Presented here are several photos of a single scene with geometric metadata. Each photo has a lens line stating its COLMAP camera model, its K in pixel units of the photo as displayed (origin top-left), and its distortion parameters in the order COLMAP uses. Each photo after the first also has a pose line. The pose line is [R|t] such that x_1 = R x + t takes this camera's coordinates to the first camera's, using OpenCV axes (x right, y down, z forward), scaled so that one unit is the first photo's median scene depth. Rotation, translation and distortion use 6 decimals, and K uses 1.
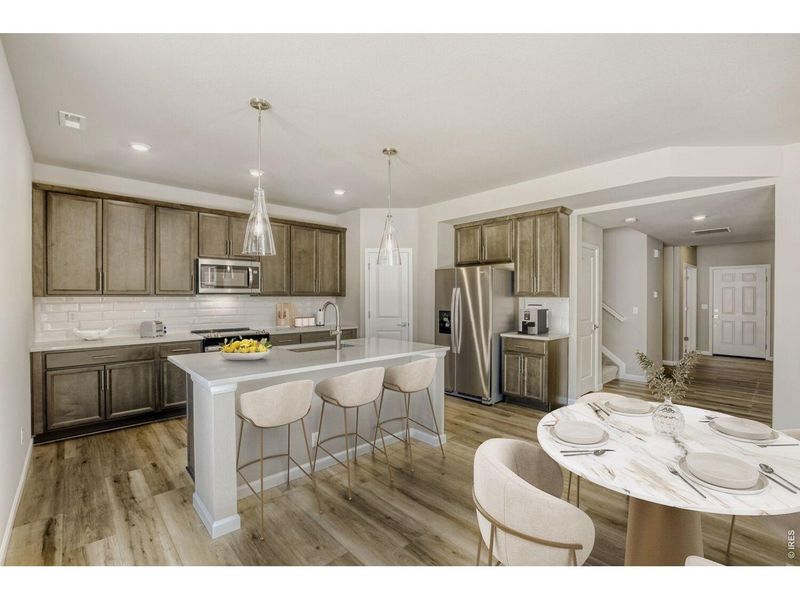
lens RADIAL K [[372.1, 0, 398.7], [0, 372.1, 303.4], [0, 0, 1]] dist [-0.008810, -0.000968]
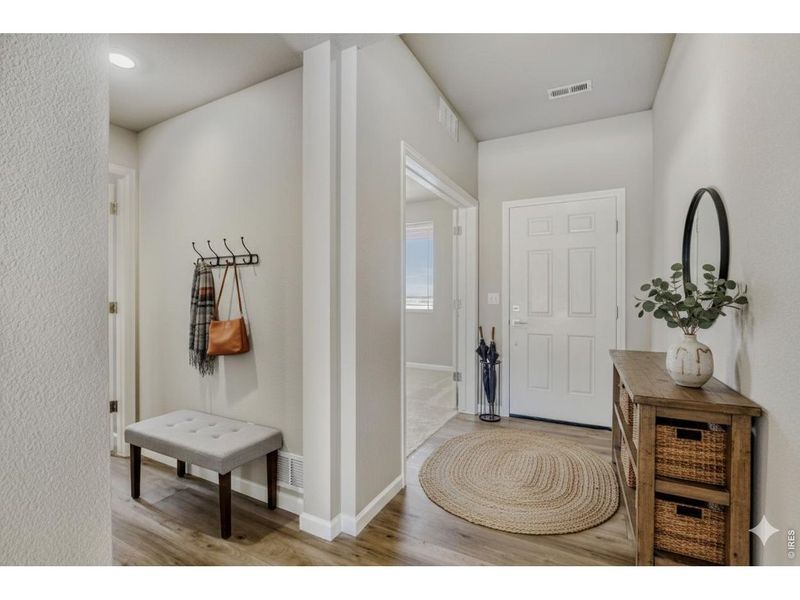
lens RADIAL K [[372.1, 0, 398.0], [0, 372.1, 298.7], [0, 0, 1]] dist [-0.008810, -0.000968]
pose [[0.946254, -0.001752, 0.323420, 0.593411], [0.004081, 0.999970, -0.006523, 0.011512], [-0.323399, 0.007492, 0.946233, 0.643004]]
